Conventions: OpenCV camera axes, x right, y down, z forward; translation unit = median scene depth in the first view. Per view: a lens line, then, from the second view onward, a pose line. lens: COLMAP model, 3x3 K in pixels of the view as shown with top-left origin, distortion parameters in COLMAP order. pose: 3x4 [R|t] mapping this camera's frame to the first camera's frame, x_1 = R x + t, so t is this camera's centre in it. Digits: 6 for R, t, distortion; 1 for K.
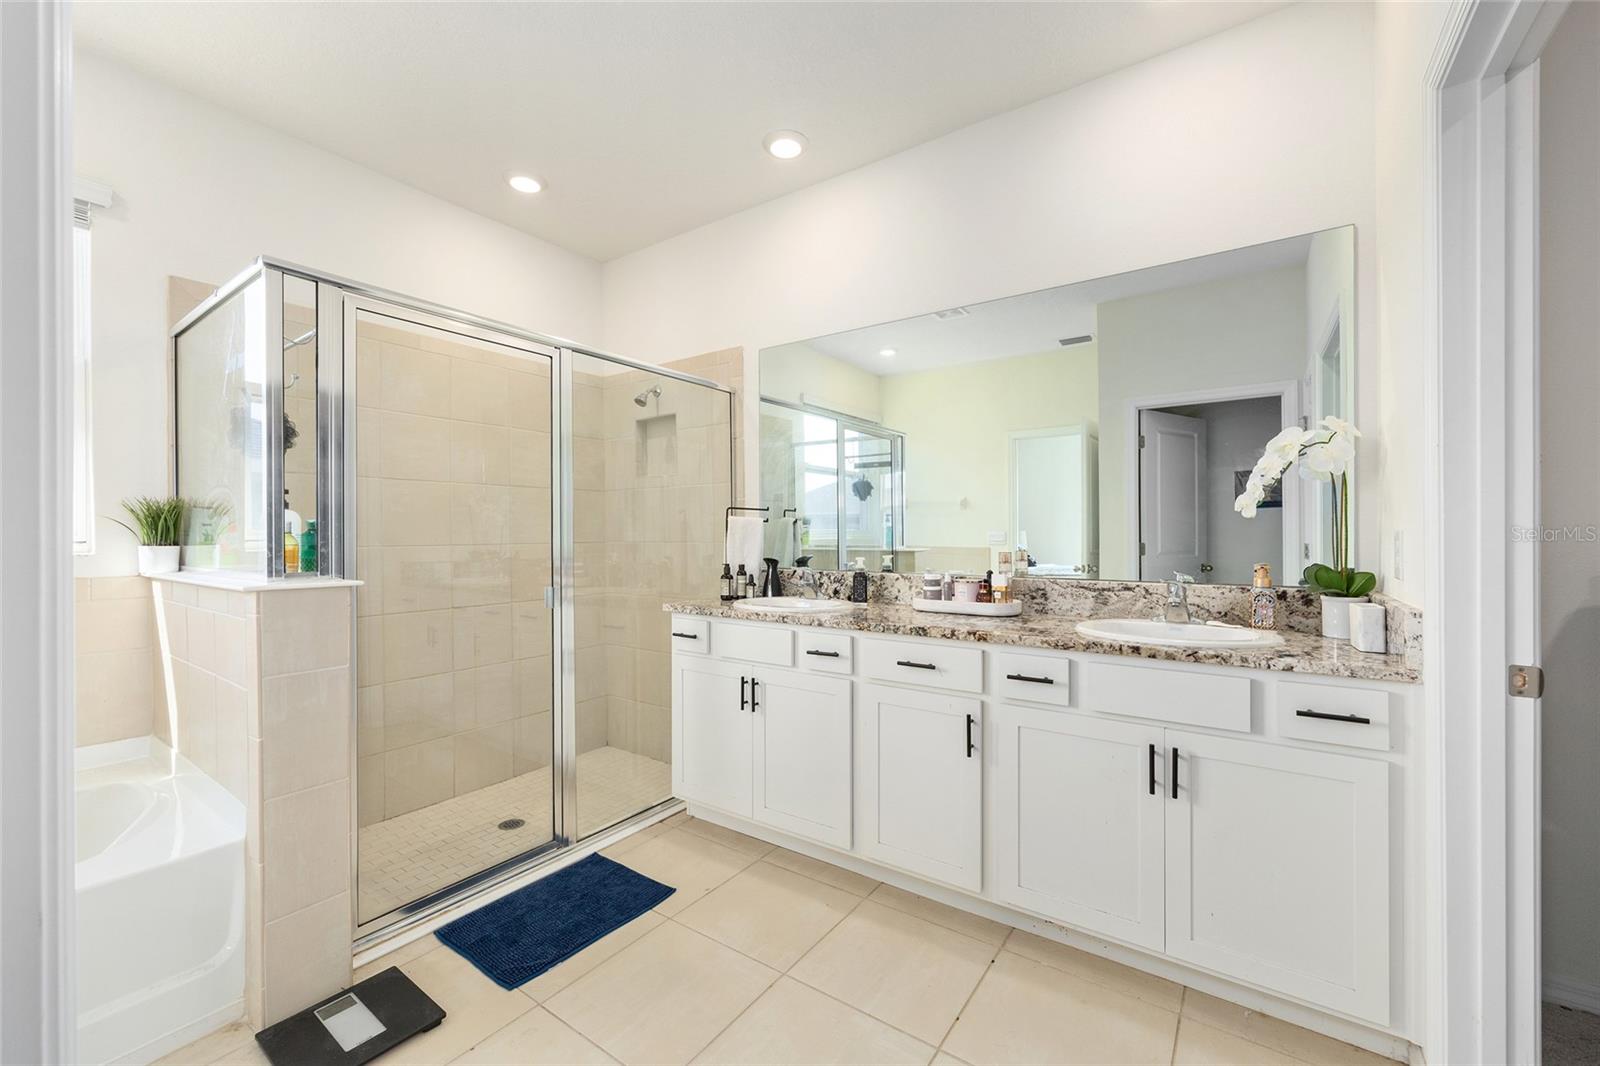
lens RADIAL K [[638.5, 0, 800.0], [0, 638.5, 533.0], [0, 0, 1]] dist [0.000327, 0.000297]
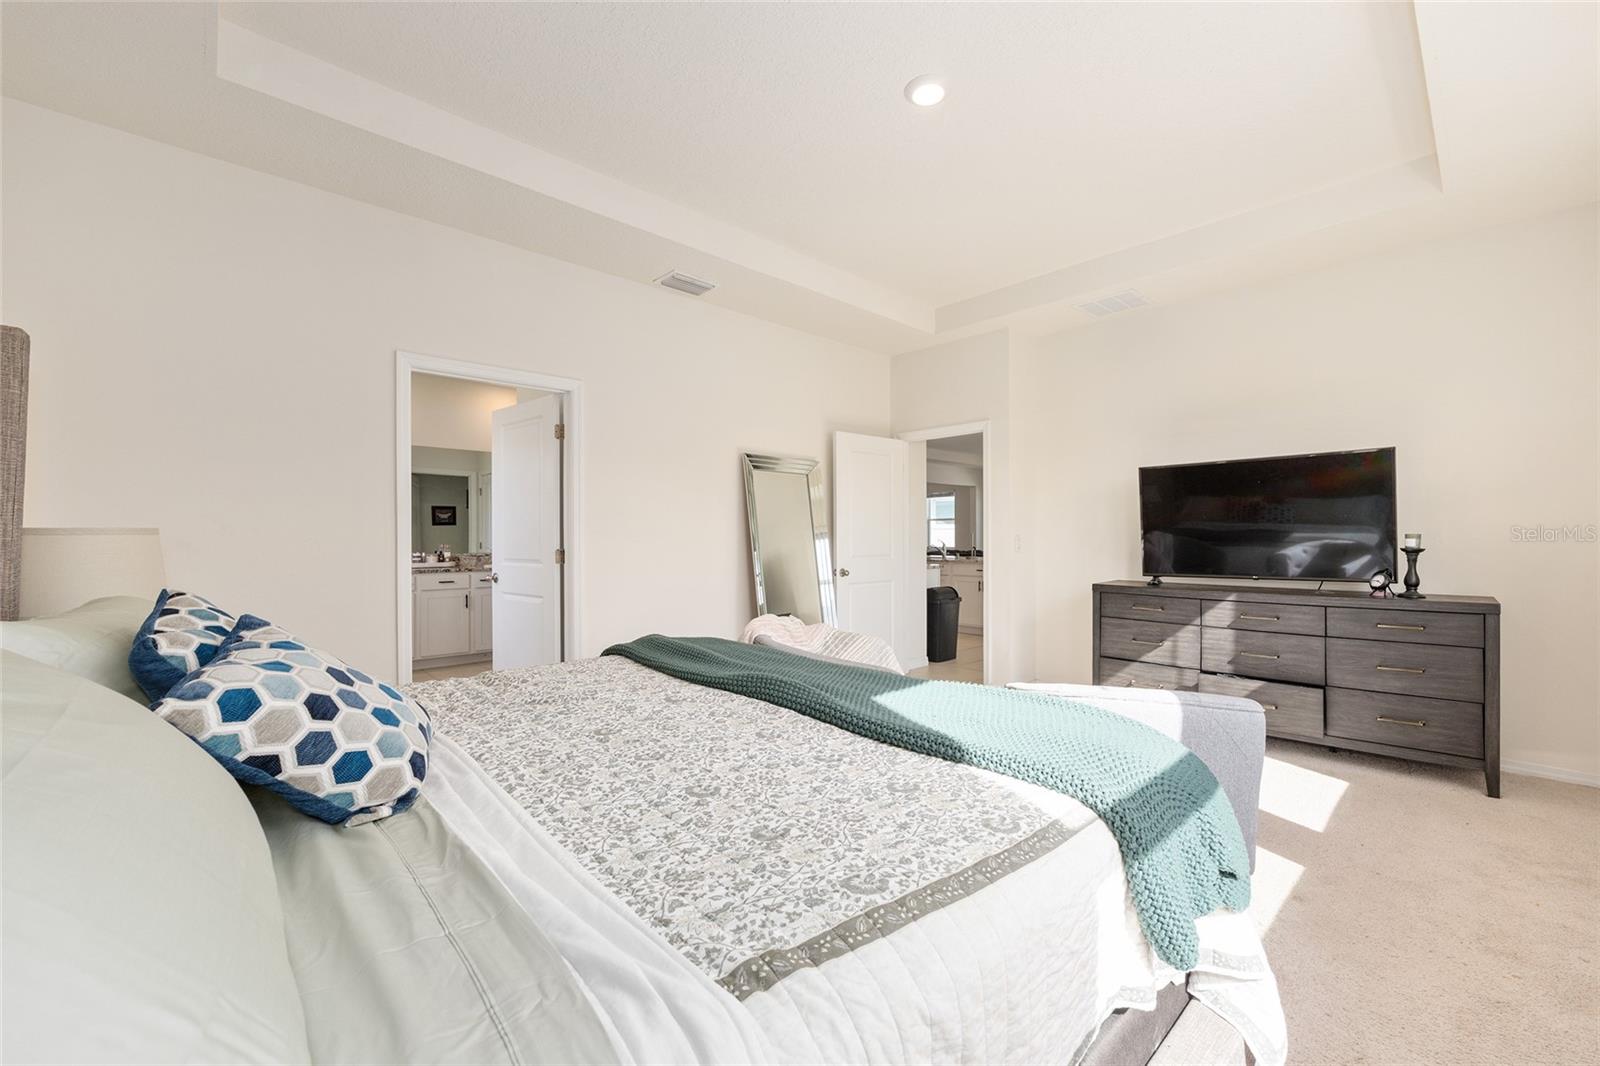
lens RADIAL K [[642.4, 0, 800.6], [0, 642.4, 534.9], [0, 0, 1]] dist [-0.001480, 0.000744]
pose [[0.205336, 0.003985, 0.978683, -2.138791], [-0.002900, 0.999990, -0.003464, -0.004008], [-0.978687, -0.002127, 0.205345, -1.080287]]
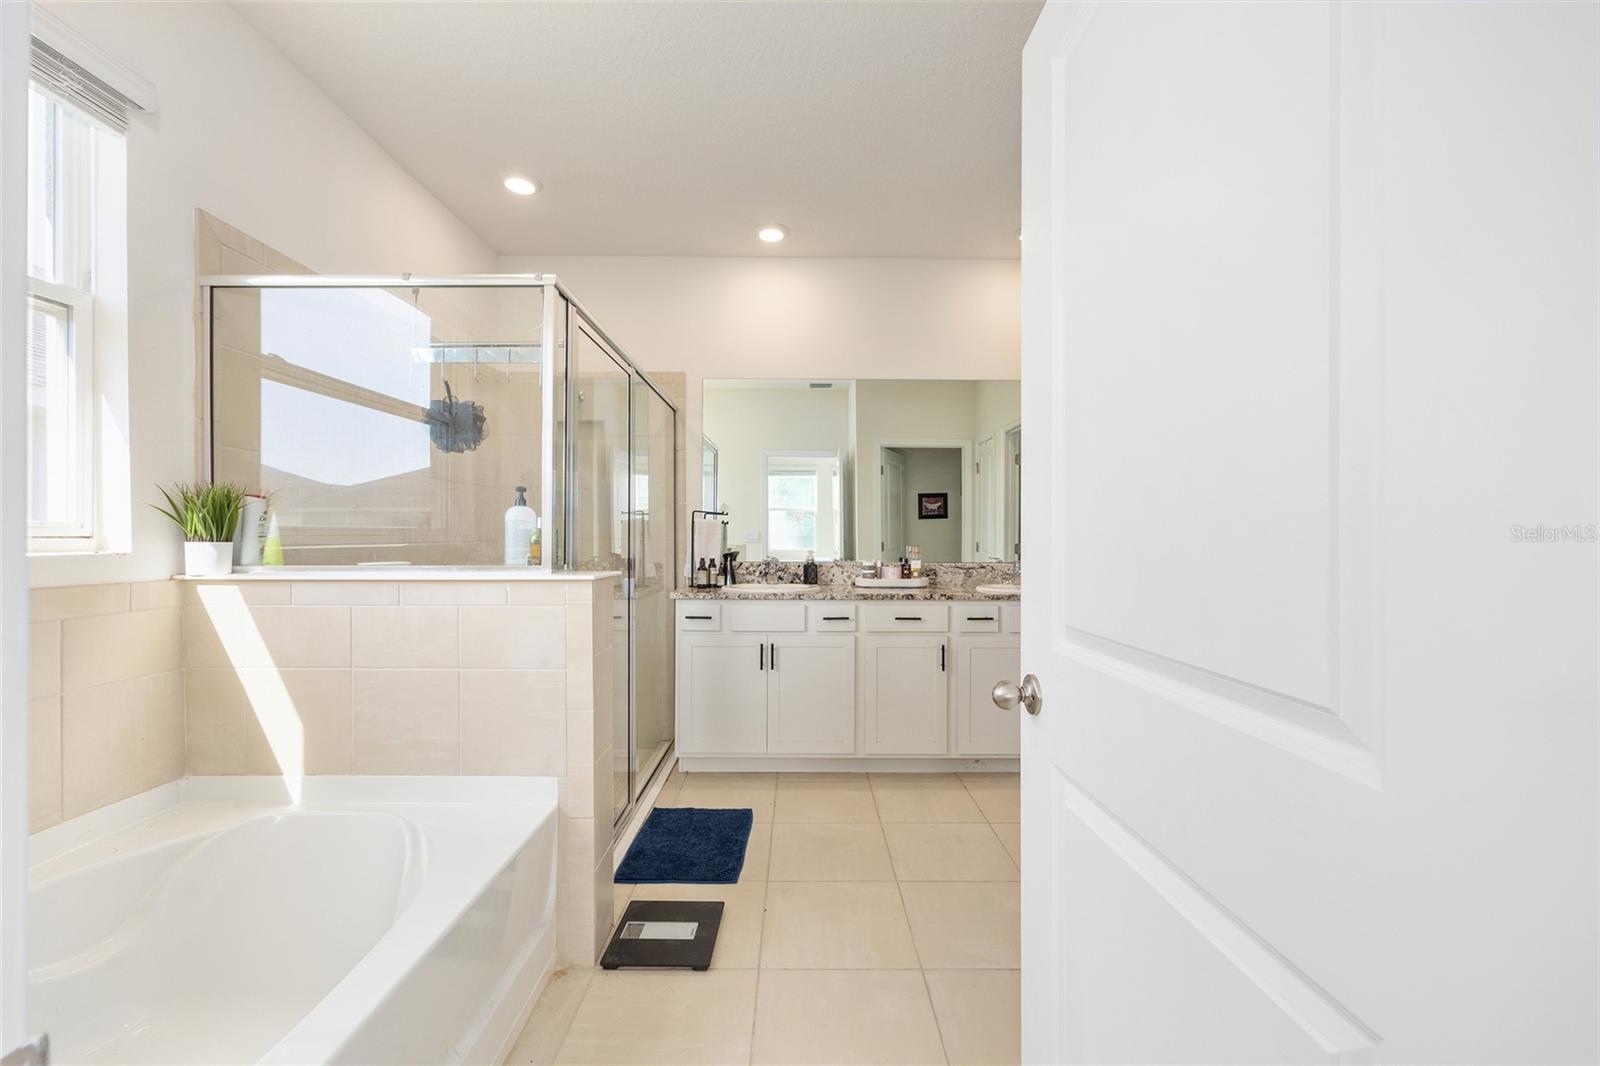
lens RADIAL K [[638.5, 0, 800.0], [0, 638.5, 533.0], [0, 0, 1]] dist [0.000327, 0.000297]
pose [[0.816635, 0.007753, 0.577103, -0.835919], [-0.008546, 0.999963, -0.001340, 0.002596], [-0.577092, -0.003837, 0.816670, -0.101829]]
